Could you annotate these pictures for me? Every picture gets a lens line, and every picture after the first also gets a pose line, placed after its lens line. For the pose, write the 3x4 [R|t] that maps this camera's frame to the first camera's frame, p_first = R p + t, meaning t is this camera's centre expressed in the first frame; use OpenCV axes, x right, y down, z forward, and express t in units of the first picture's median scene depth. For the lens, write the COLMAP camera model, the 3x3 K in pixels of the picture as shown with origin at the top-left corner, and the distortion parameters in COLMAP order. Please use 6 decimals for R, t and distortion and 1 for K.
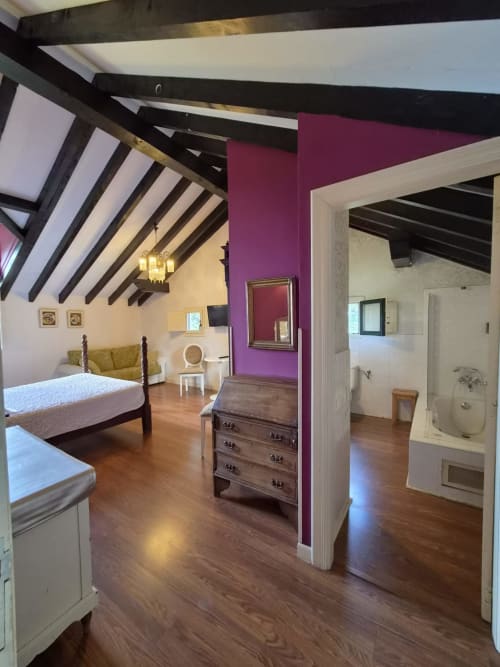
lens RADIAL K [[272.7, 0, 249.0], [0, 272.7, 334.7], [0, 0, 1]] dist [-0.005773, 0.002168]
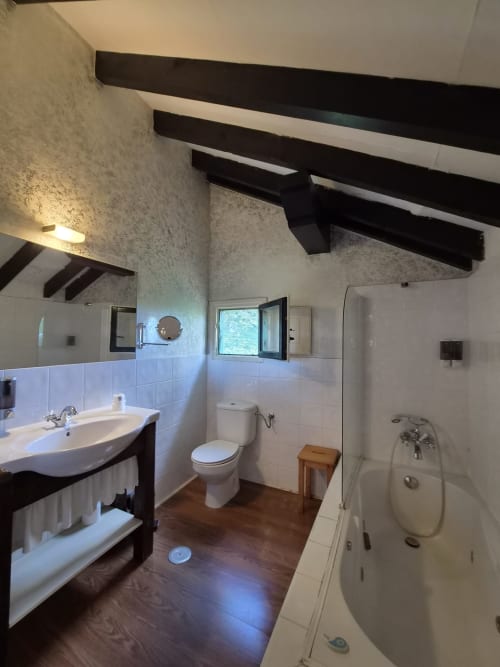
lens RADIAL K [[272.7, 0, 250.5], [0, 272.7, 335.8], [0, 0, 1]] dist [-0.005773, 0.002168]
pose [[0.991771, 0.027064, 0.125130, 0.346076], [-0.019394, 0.997881, -0.062111, -0.010221], [-0.126546, 0.059173, 0.990194, 0.414084]]
